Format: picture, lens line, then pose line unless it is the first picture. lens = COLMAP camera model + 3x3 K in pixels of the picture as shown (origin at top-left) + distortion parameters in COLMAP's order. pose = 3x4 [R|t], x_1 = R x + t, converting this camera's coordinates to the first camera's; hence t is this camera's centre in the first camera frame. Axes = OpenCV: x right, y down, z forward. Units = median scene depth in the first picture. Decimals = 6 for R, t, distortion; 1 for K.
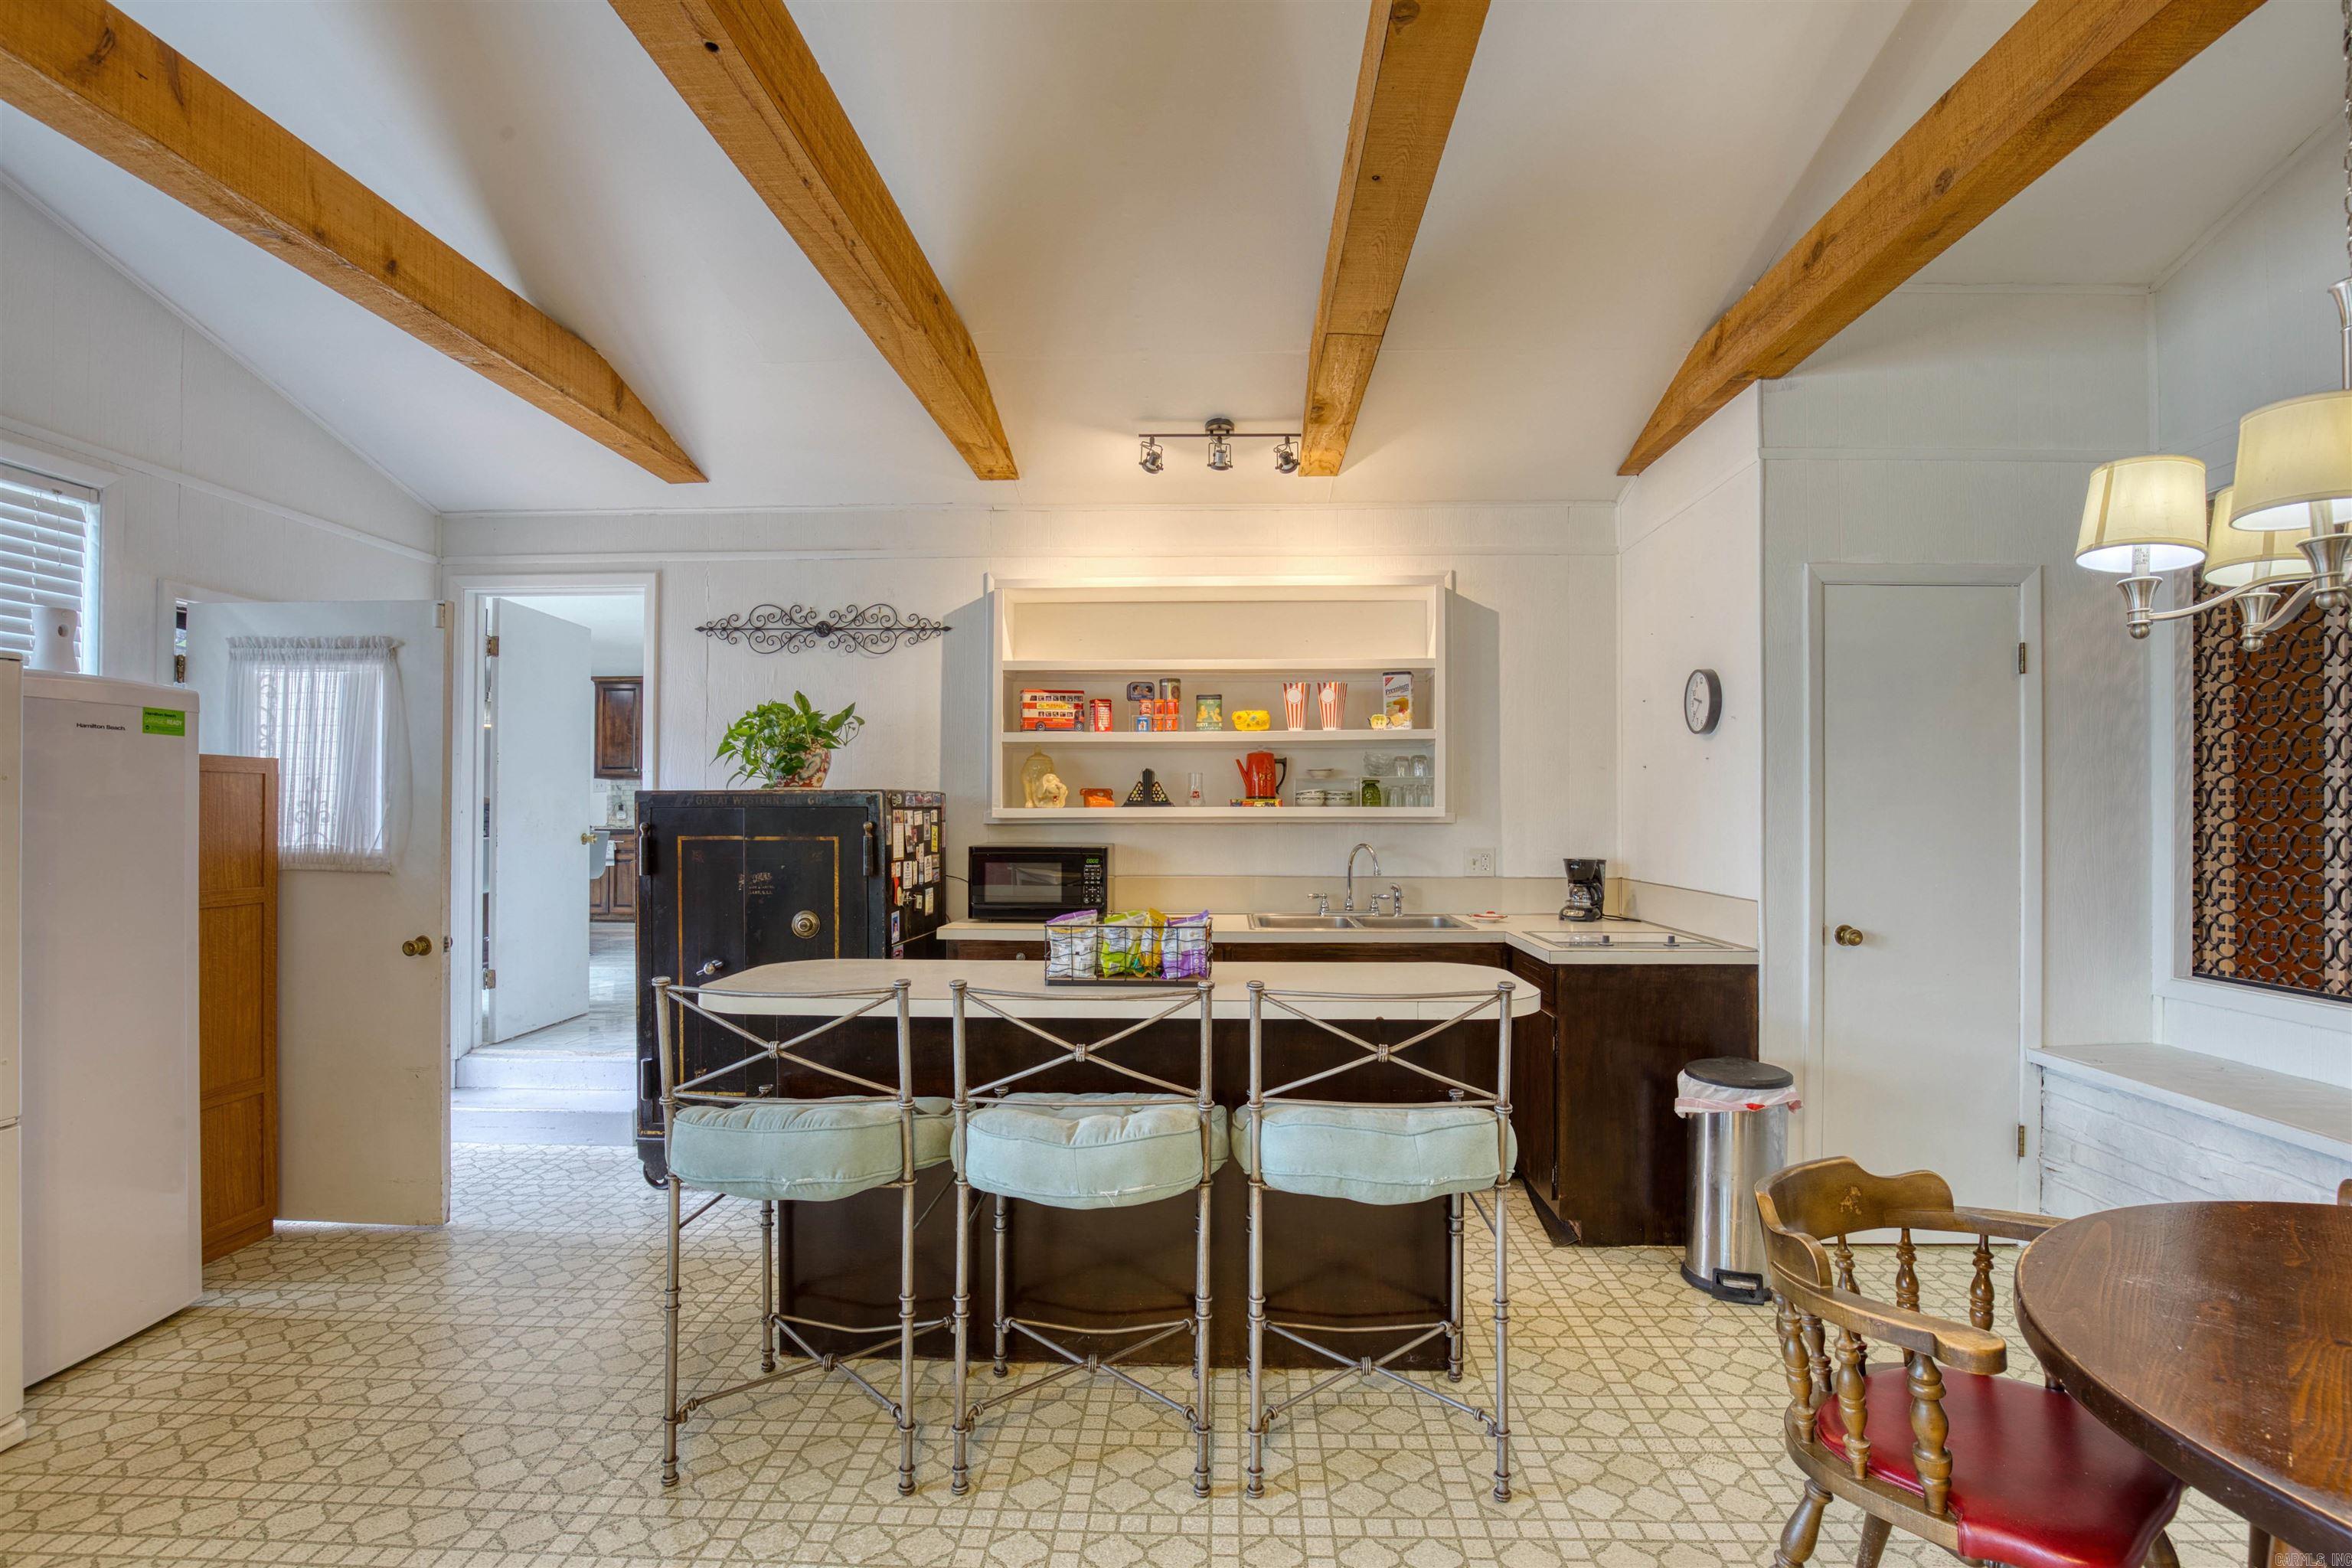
lens RADIAL K [[1086.8, 0, 1141.7], [0, 1086.8, 797.7], [0, 0, 1]] dist [-0.029066, 0.004022]
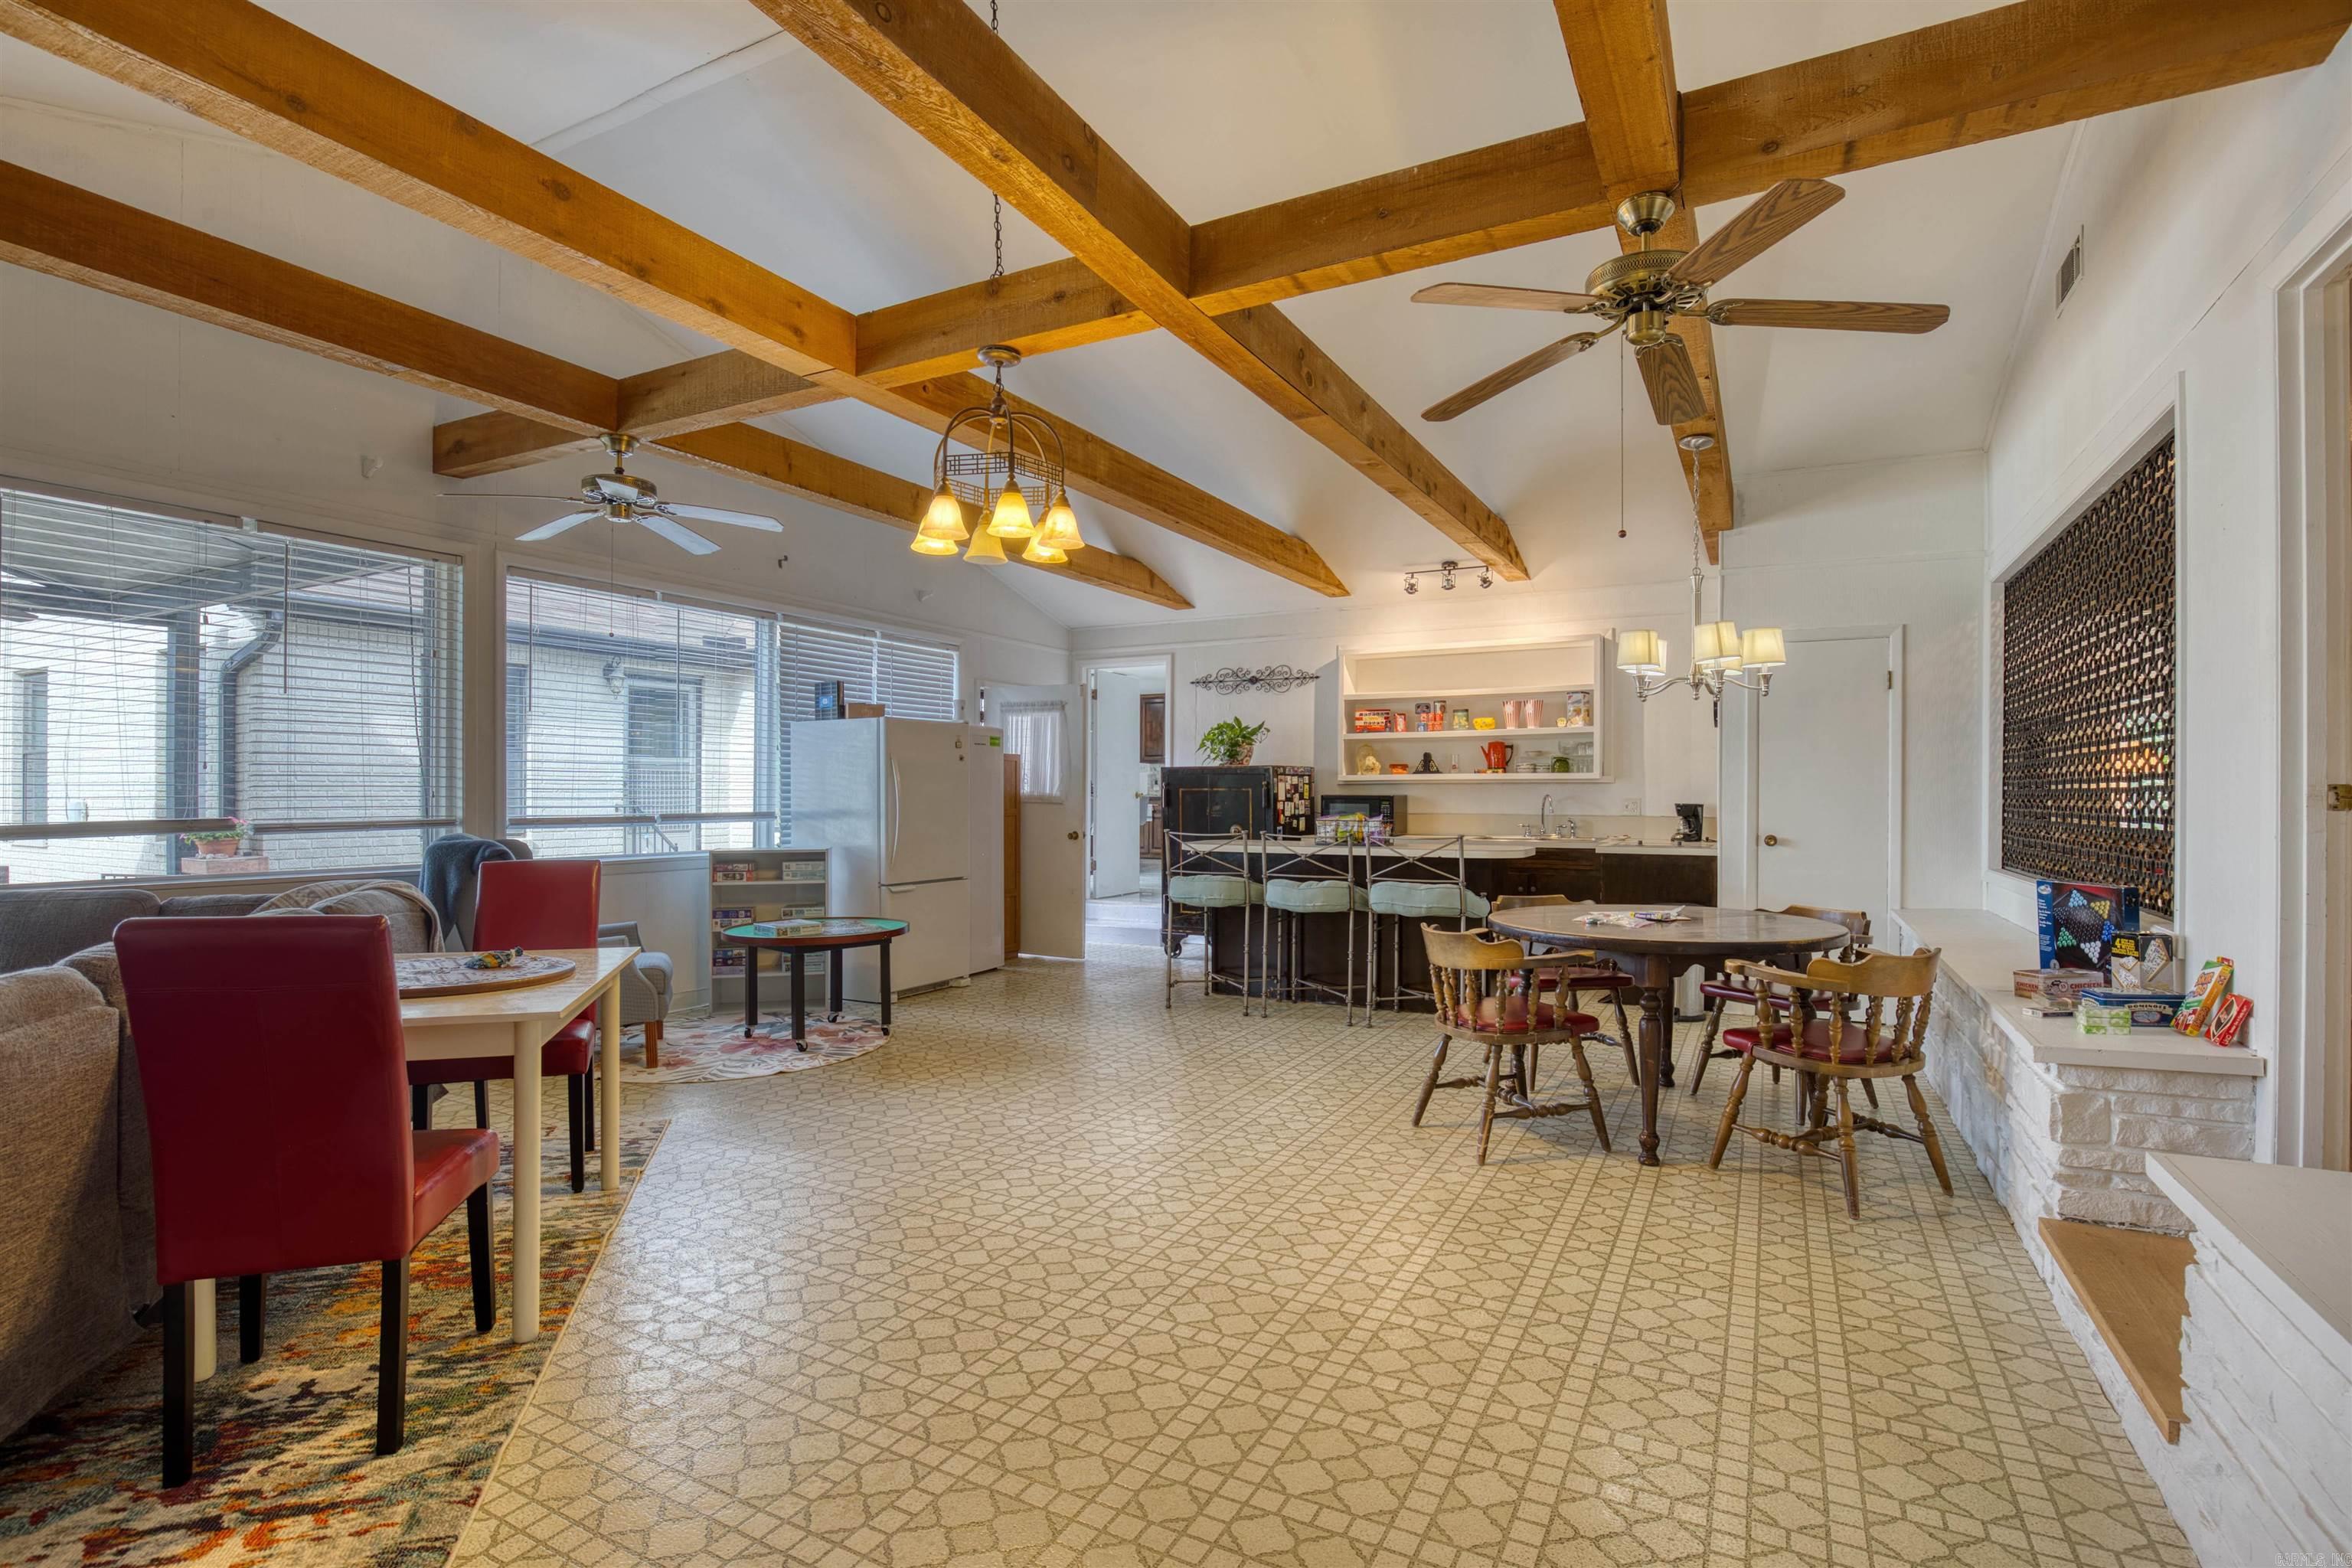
lens RADIAL K [[1086.8, 0, 1188.2], [0, 1086.8, 788.5], [0, 0, 1]] dist [-0.029066, 0.004022]
pose [[0.912296, -0.002554, -0.409523, 0.380094], [0.005863, 0.999960, 0.006825, 0.017815], [0.409489, -0.008628, 0.912274, -0.775027]]
